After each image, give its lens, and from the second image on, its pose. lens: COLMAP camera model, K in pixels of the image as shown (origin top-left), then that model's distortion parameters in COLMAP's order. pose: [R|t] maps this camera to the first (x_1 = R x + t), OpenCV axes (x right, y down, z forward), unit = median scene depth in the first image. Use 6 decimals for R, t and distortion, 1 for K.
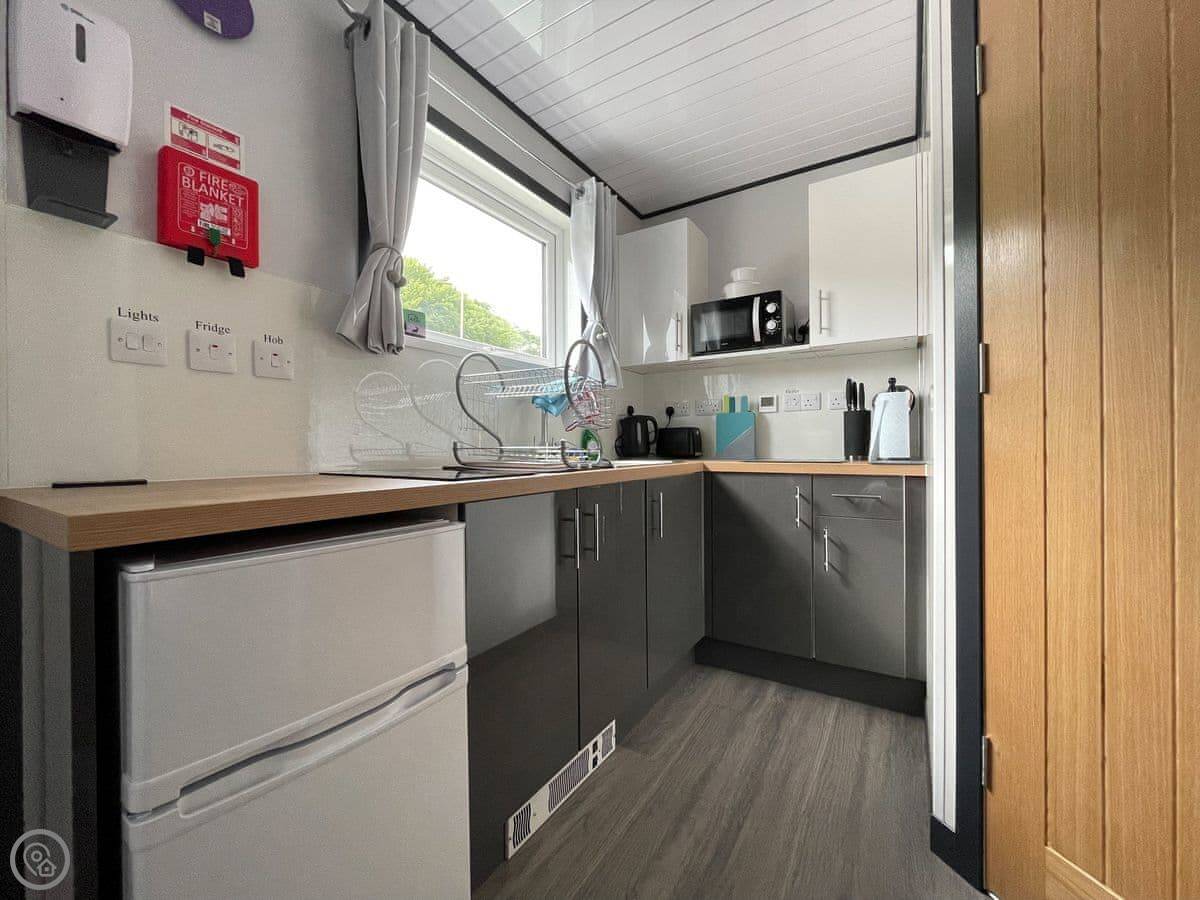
lens RADIAL K [[484.2, 0, 600.0], [0, 484.2, 450.0], [0, 0, 1]] dist [-0.001921, -0.000371]
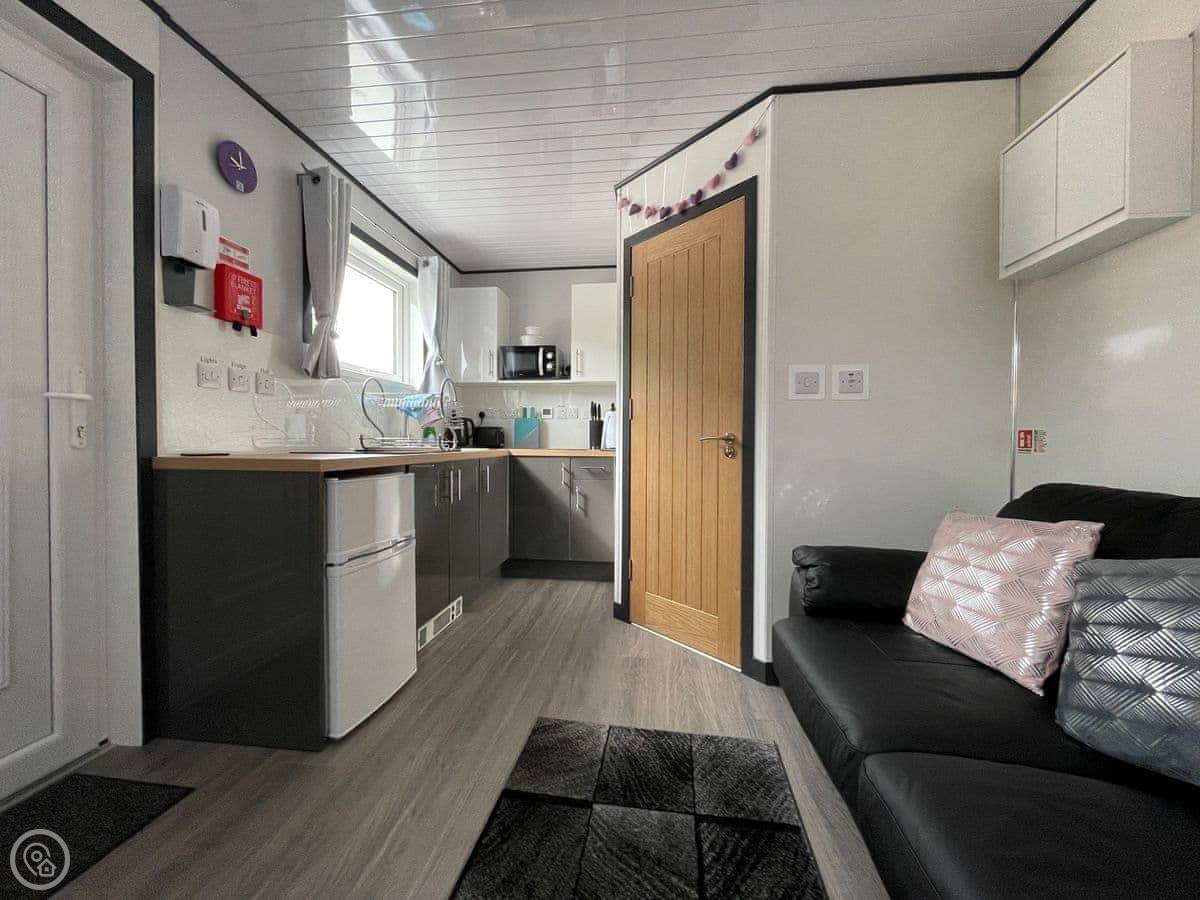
lens RADIAL K [[484.2, 0, 600.0], [0, 484.2, 450.0], [0, 0, 1]] dist [-0.001921, -0.000371]
pose [[0.902872, 0.005579, 0.429873, -0.262802], [-0.010759, 0.999896, 0.009619, 0.009989], [-0.429774, -0.013310, 0.902838, -0.750075]]
